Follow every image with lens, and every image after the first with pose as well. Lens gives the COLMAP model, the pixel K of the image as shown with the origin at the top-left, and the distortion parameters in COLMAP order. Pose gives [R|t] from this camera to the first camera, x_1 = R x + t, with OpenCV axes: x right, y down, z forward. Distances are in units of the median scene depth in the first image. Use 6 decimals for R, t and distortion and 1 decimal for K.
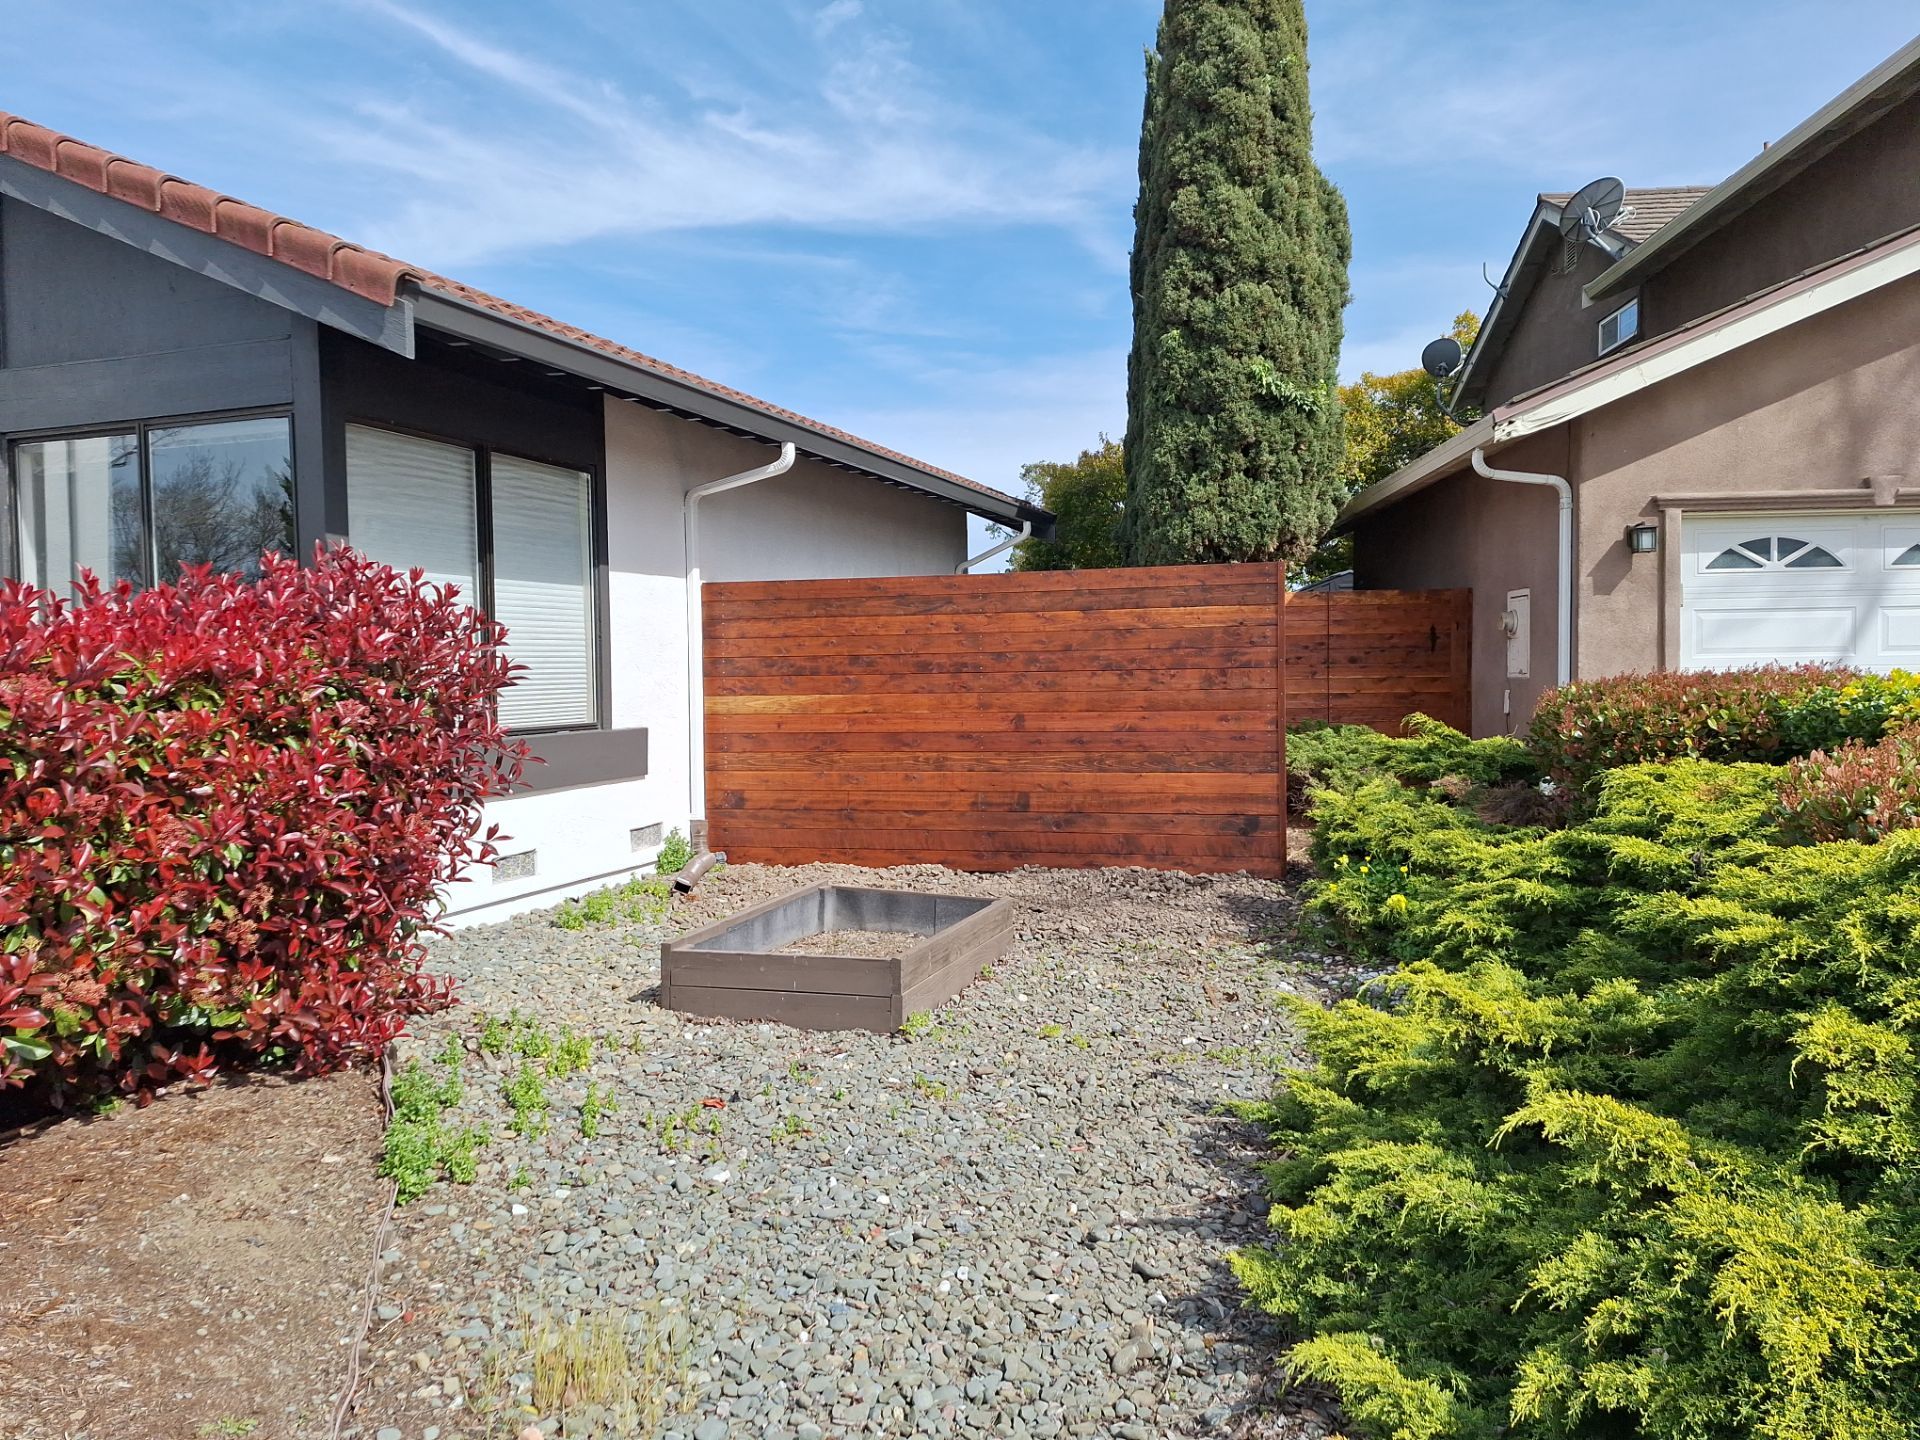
lens RADIAL K [[1335.1, 0, 959.9], [0, 1335.1, 707.4], [0, 0, 1]] dist [0.111501, -0.173498]
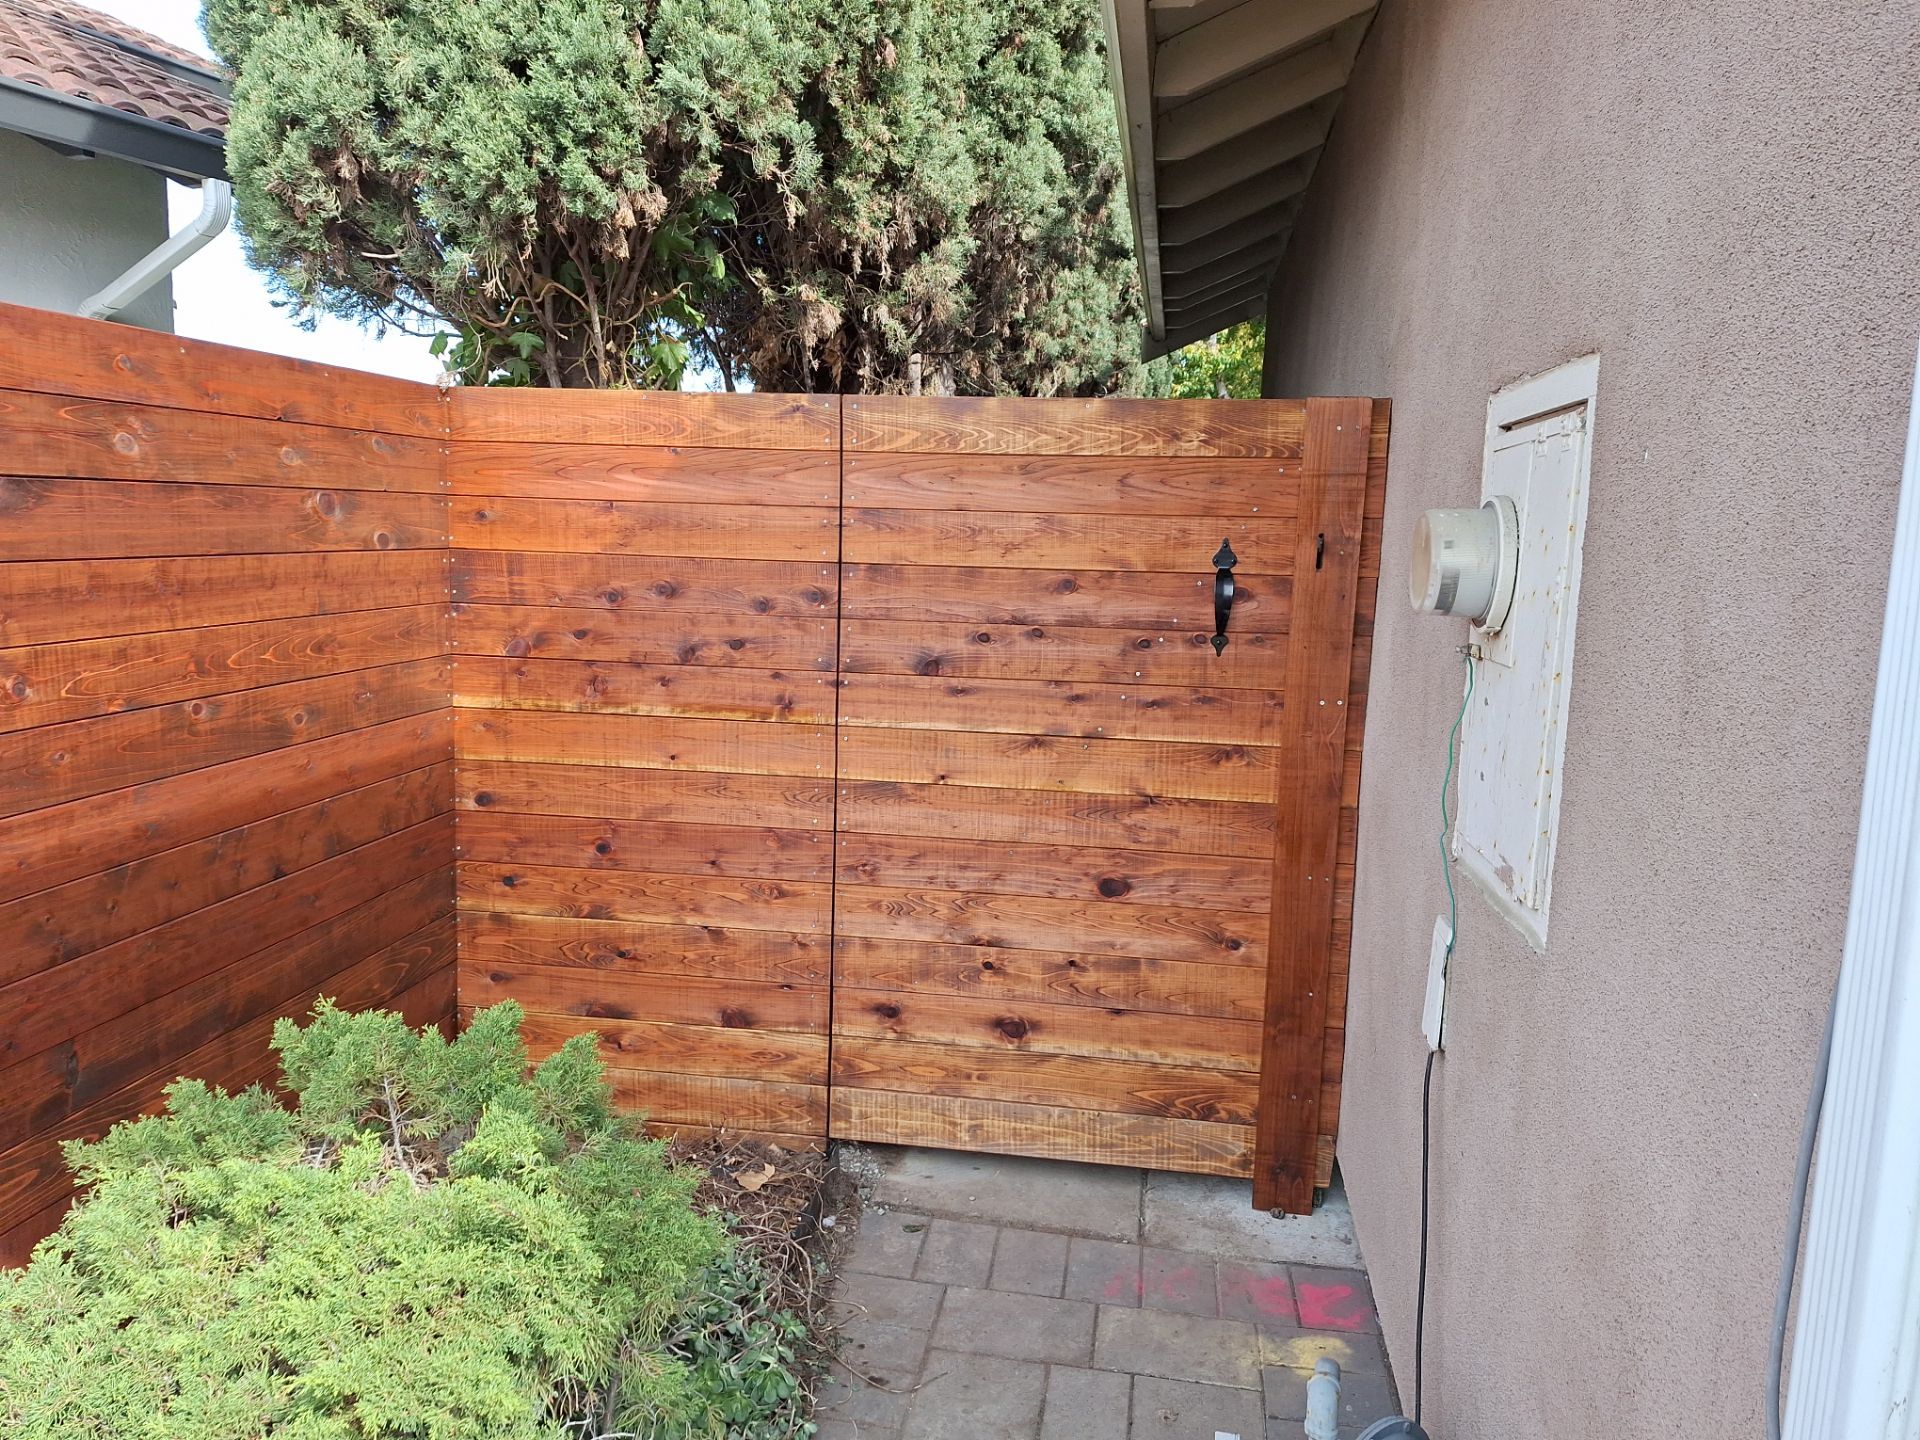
lens RADIAL K [[1335.1, 0, 959.9], [0, 1335.1, 707.4], [0, 0, 1]] dist [0.111501, -0.173498]
pose [[0.994984, 0.056991, -0.082211, 0.353359], [-0.048653, 0.993789, 0.100084, -0.058921], [0.087405, -0.095582, 0.991577, 0.815327]]
